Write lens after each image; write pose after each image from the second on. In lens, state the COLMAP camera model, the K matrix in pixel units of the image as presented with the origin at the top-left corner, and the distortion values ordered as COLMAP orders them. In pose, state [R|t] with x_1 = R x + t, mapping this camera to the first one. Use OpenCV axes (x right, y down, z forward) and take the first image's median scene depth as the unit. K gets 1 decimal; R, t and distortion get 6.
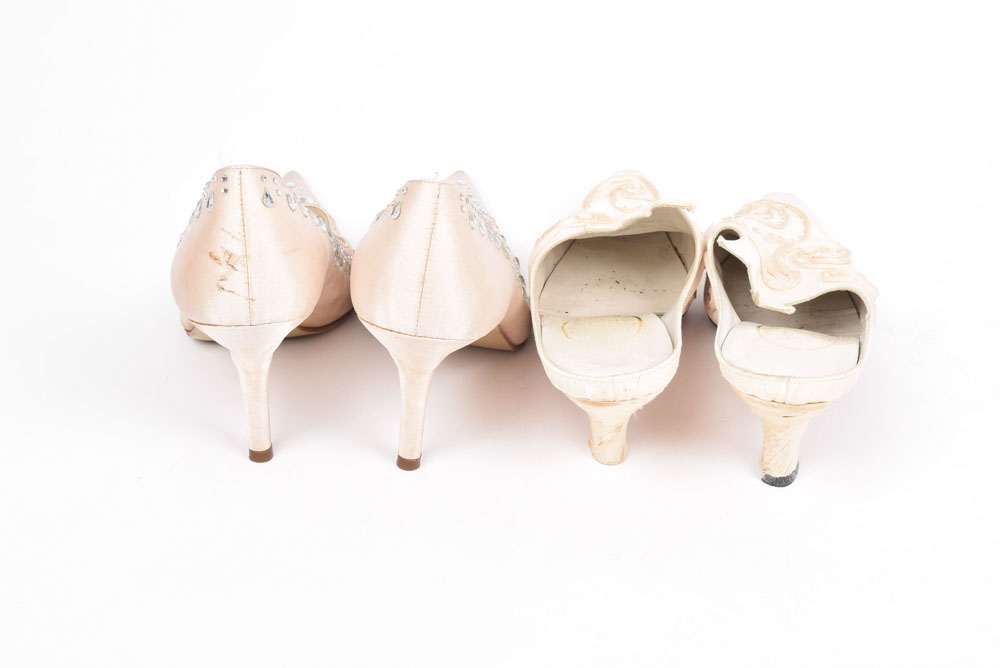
lens RADIAL K [[1731.9, 0, 500.0], [0, 1731.9, 334.0], [0, 0, 1]] dist [0.007645, 0.010607]
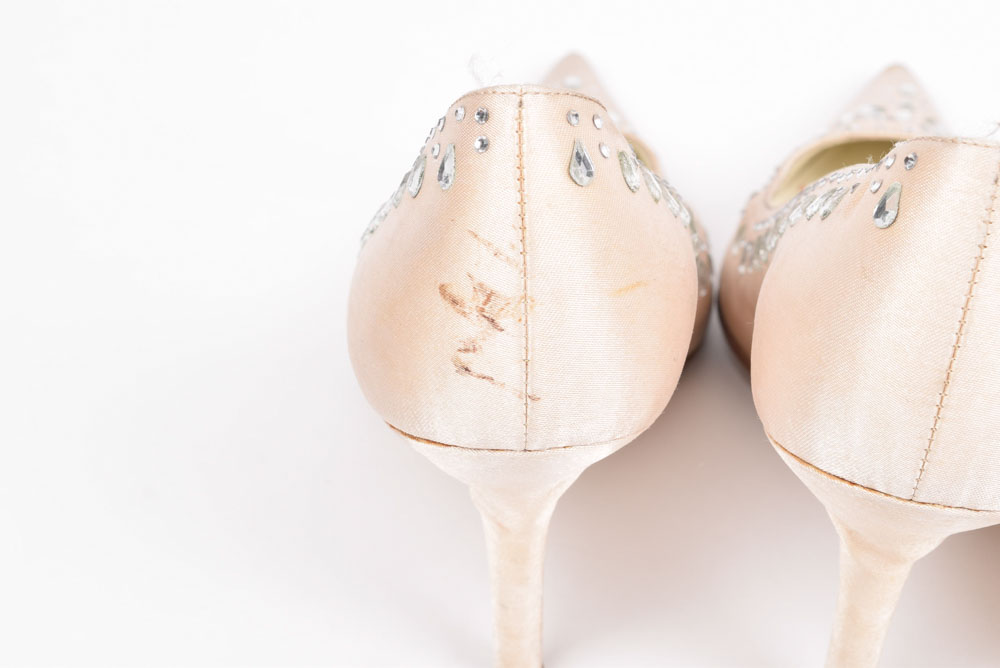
lens RADIAL K [[2285.1, 0, 500.0], [0, 2285.1, 334.0], [0, 0, 1]] dist [0.075618, 0.232836]
pose [[0.993281, 0.047770, -0.105409, -0.092922], [-0.041919, 0.997491, 0.057048, -0.068514], [0.107869, -0.052246, 0.992791, 0.438616]]
